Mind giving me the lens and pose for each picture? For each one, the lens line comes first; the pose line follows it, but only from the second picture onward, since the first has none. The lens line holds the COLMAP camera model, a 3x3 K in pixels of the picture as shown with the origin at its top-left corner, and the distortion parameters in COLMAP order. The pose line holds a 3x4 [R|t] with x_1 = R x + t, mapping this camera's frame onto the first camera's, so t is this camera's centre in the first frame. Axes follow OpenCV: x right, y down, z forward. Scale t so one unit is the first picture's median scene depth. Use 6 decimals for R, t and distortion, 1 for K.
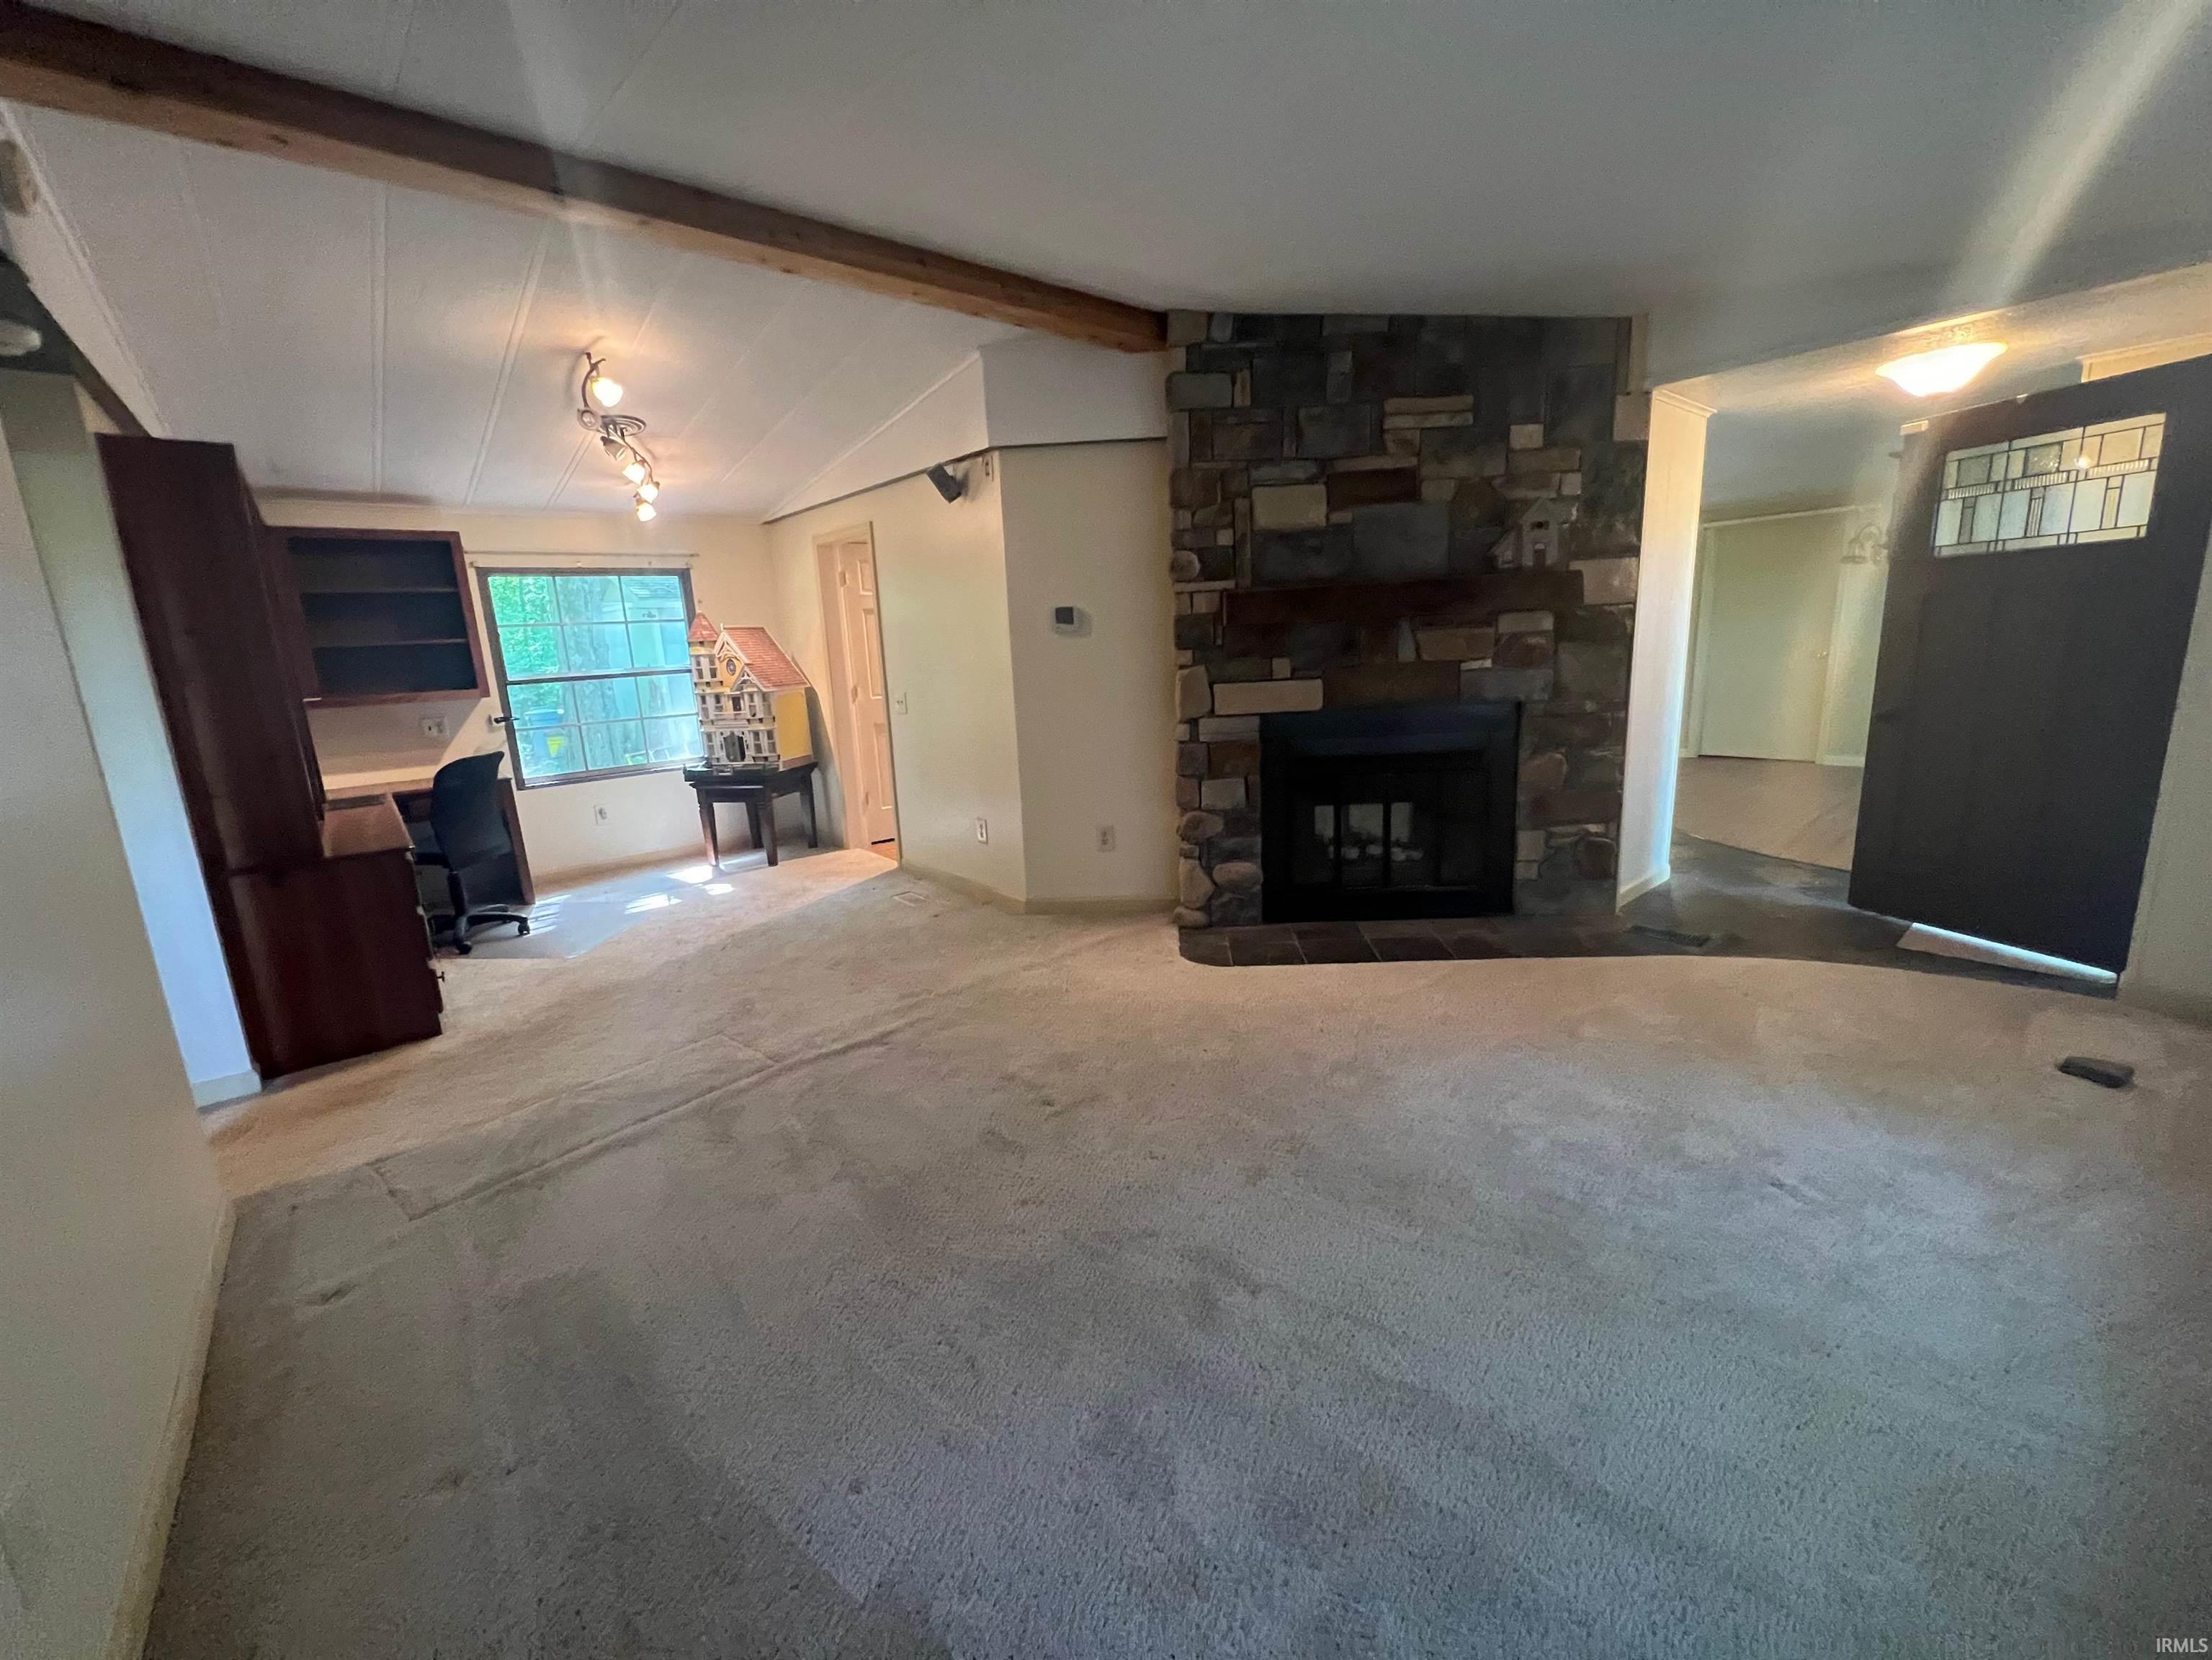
lens RADIAL K [[883.8, 0, 1100.4], [0, 883.8, 816.1], [0, 0, 1]] dist [0.001060, 0.000054]
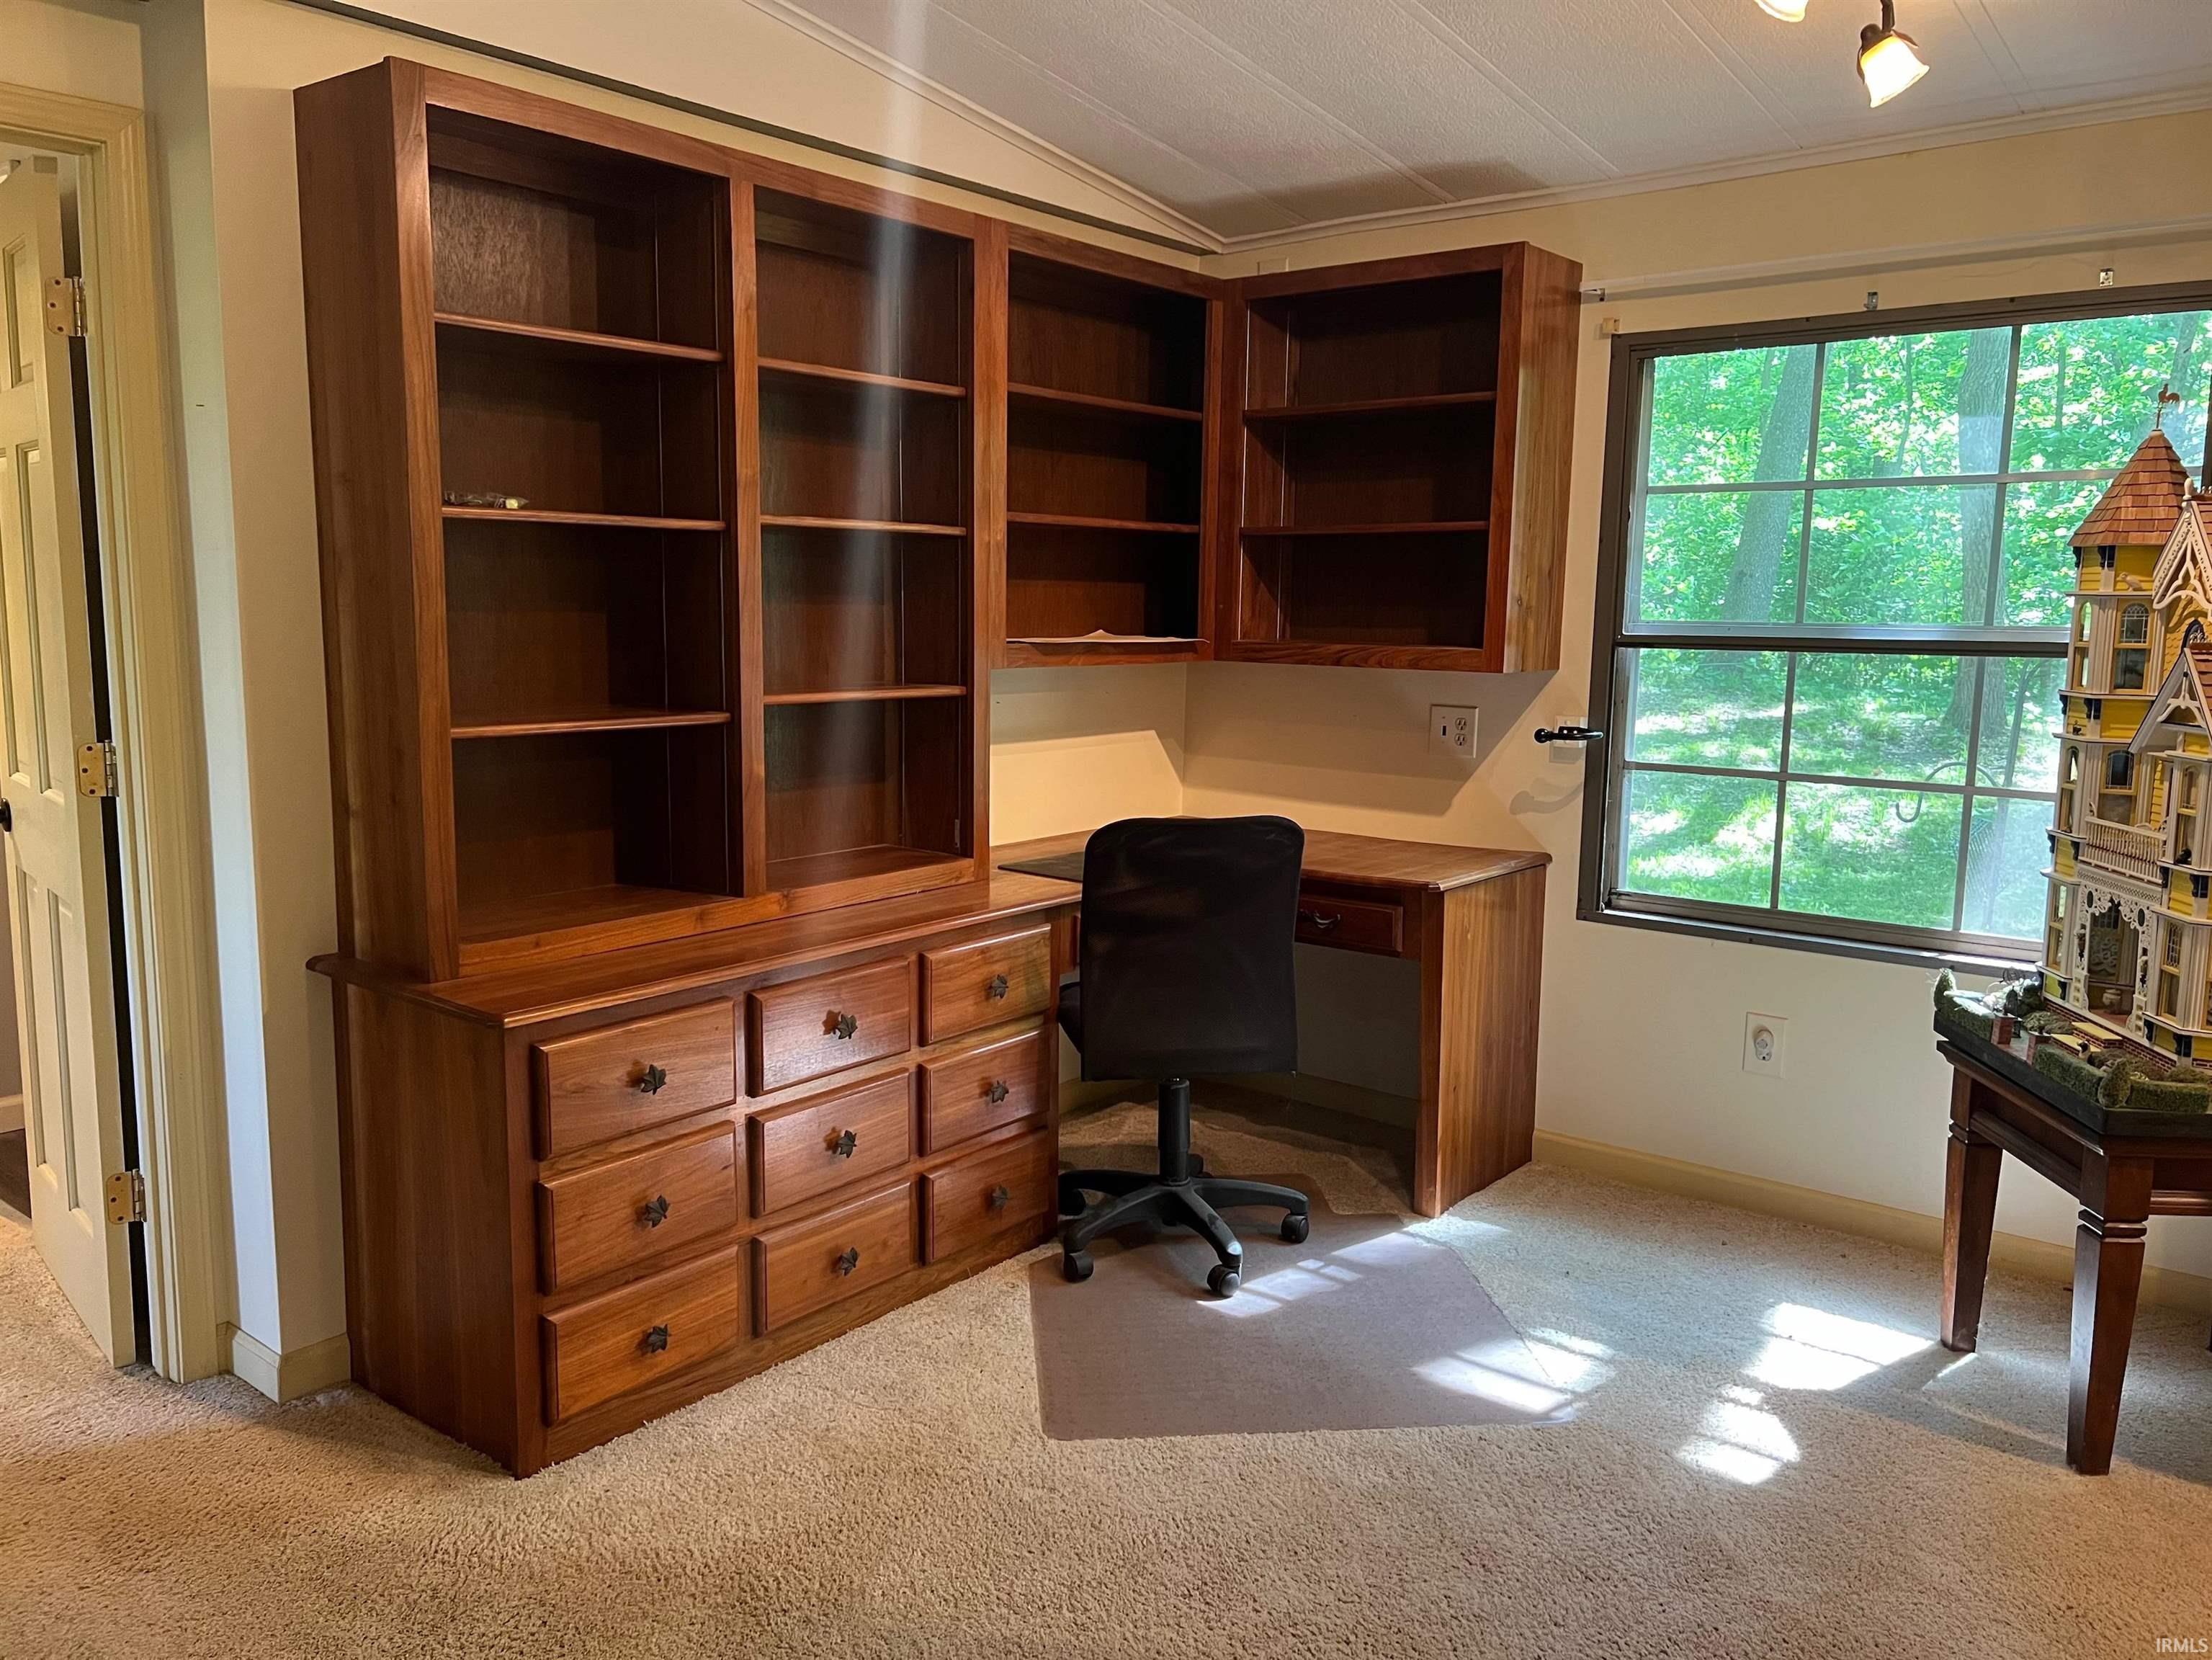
lens RADIAL K [[1695.3, 0, 1108.1], [0, 1695.3, 829.8], [0, 0, 1]] dist [0.042566, 0.000189]
pose [[0.196135, 0.190919, -0.961811, 0.001797], [-0.217660, 0.964870, 0.147140, -0.160957], [0.956114, 0.180489, 0.230801, 0.774708]]
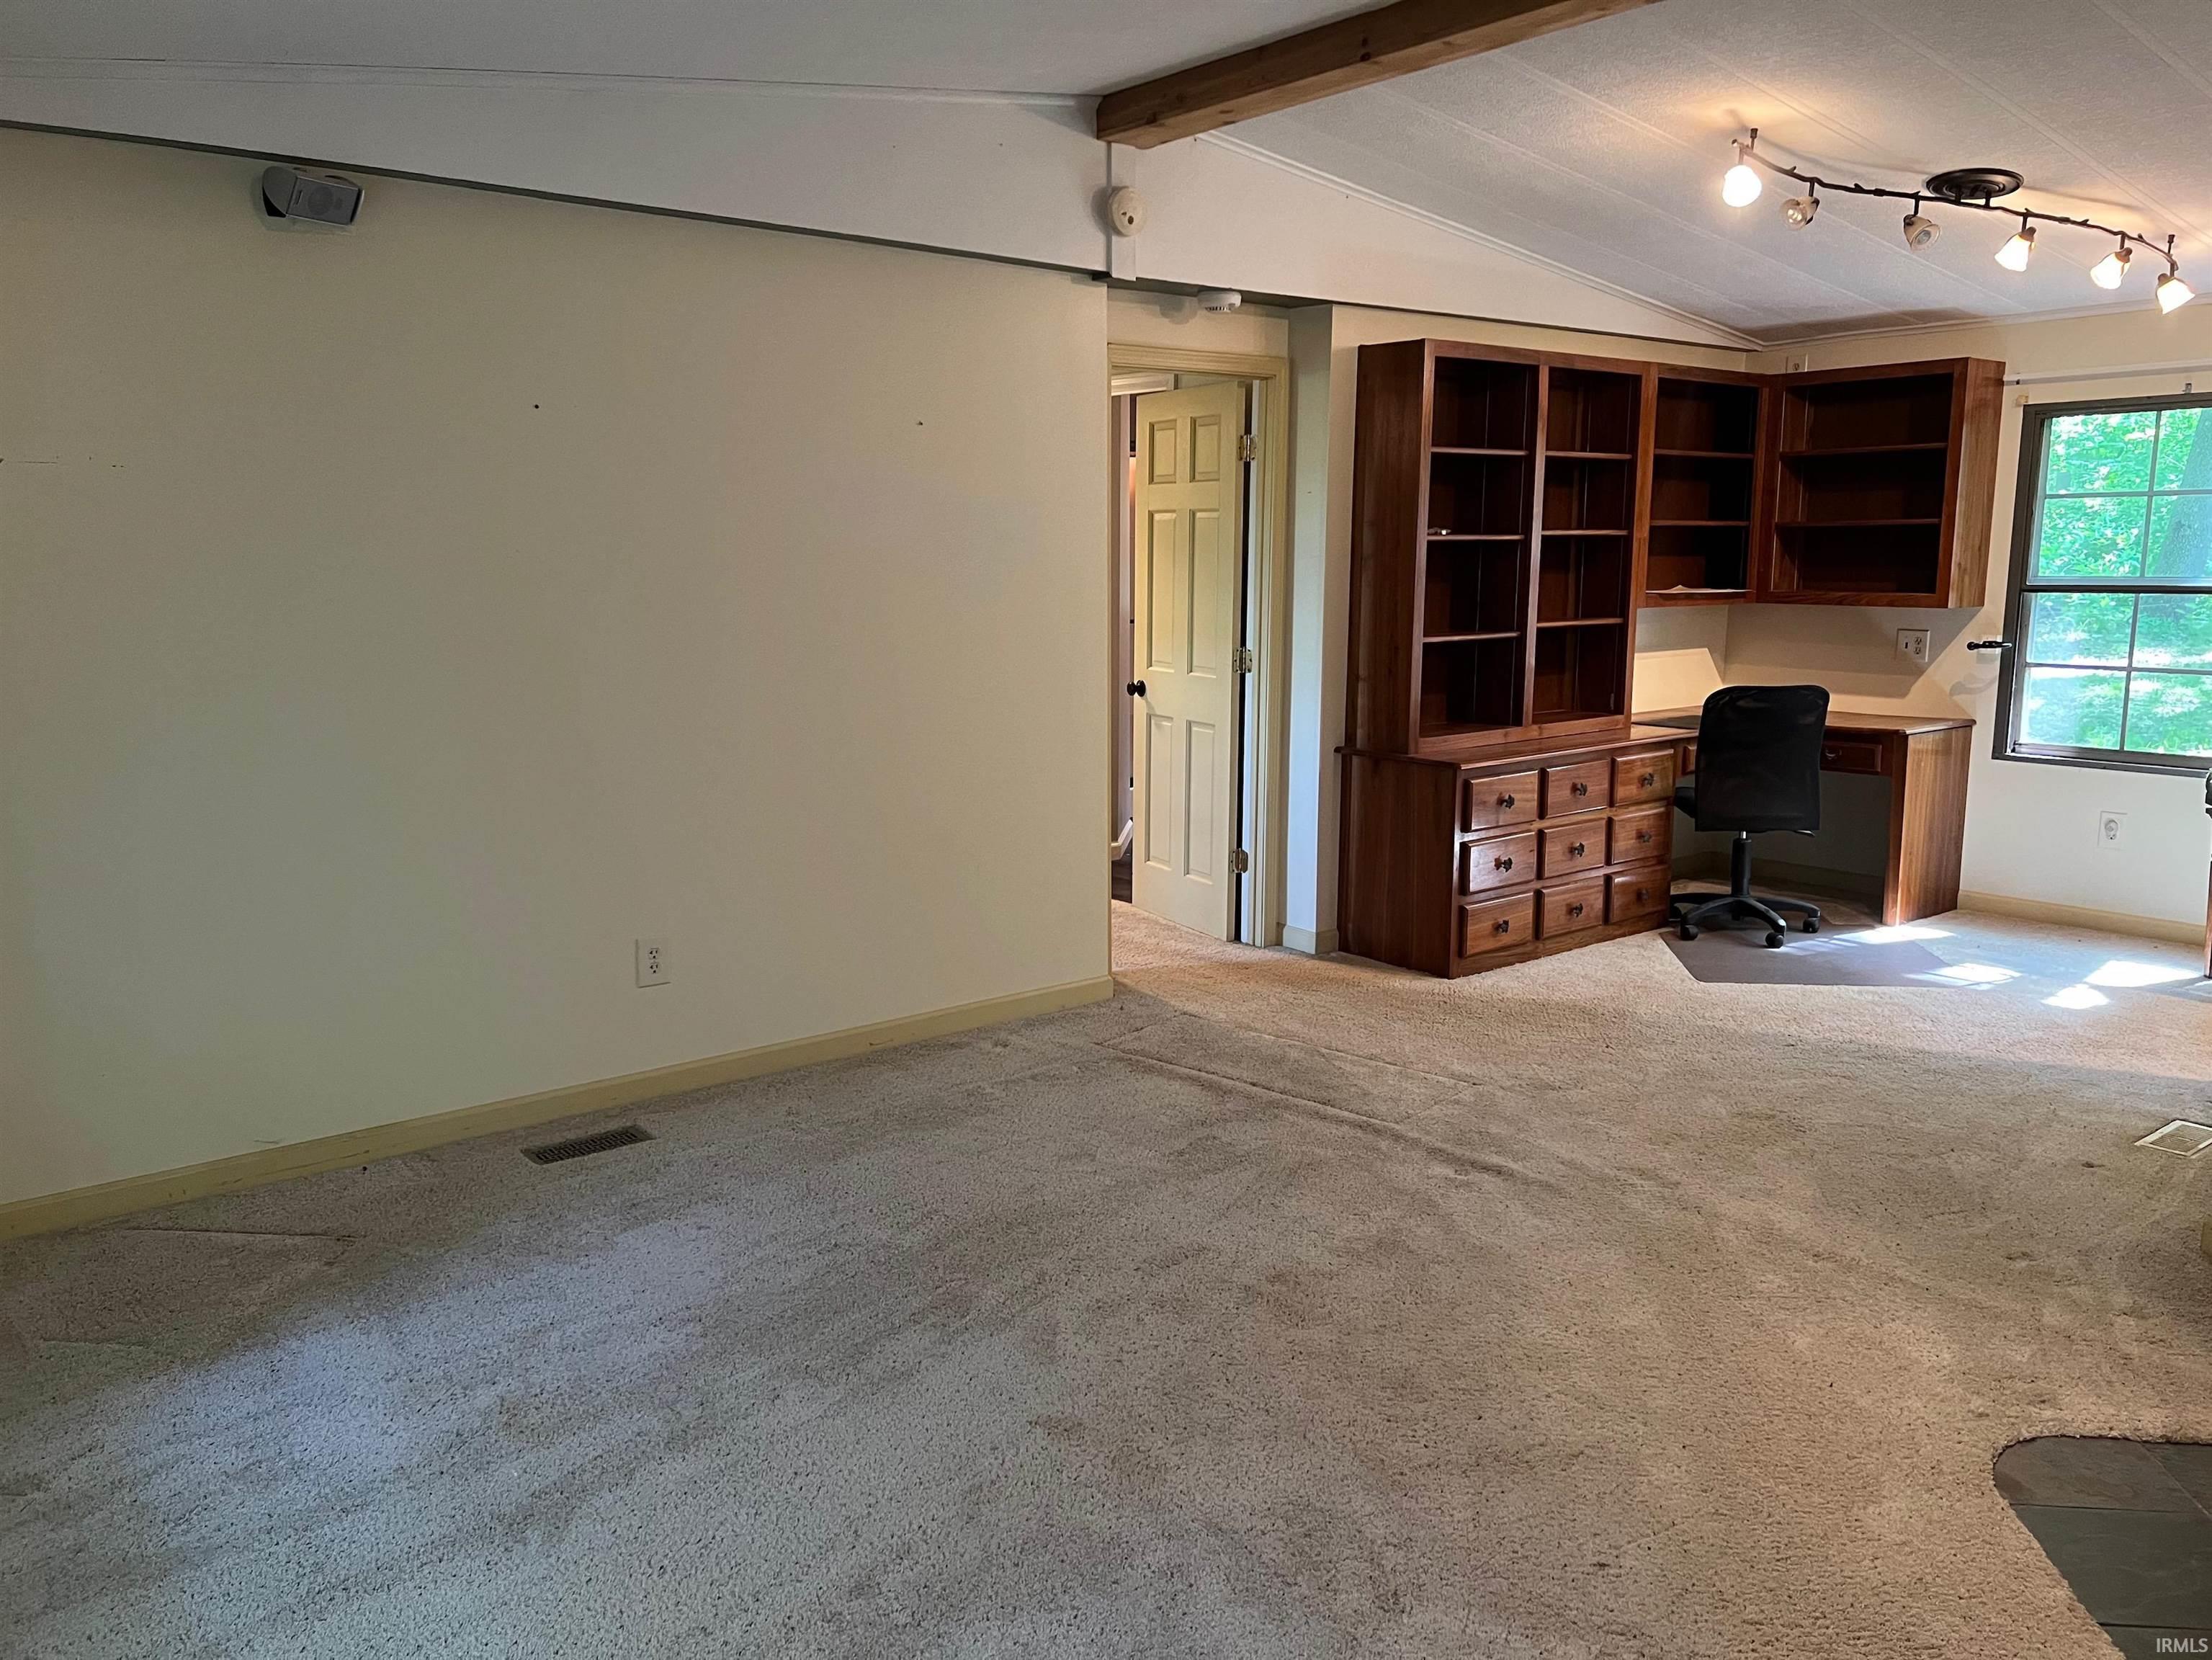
lens RADIAL K [[1641.9, 0, 1099.6], [0, 1641.9, 831.9], [0, 0, 1]] dist [0.003452, -0.004765]
pose [[-0.032790, 0.218320, -0.975326, 0.629550], [-0.191042, 0.956489, 0.220526, -0.142925], [0.981034, 0.193560, 0.010345, 0.462817]]
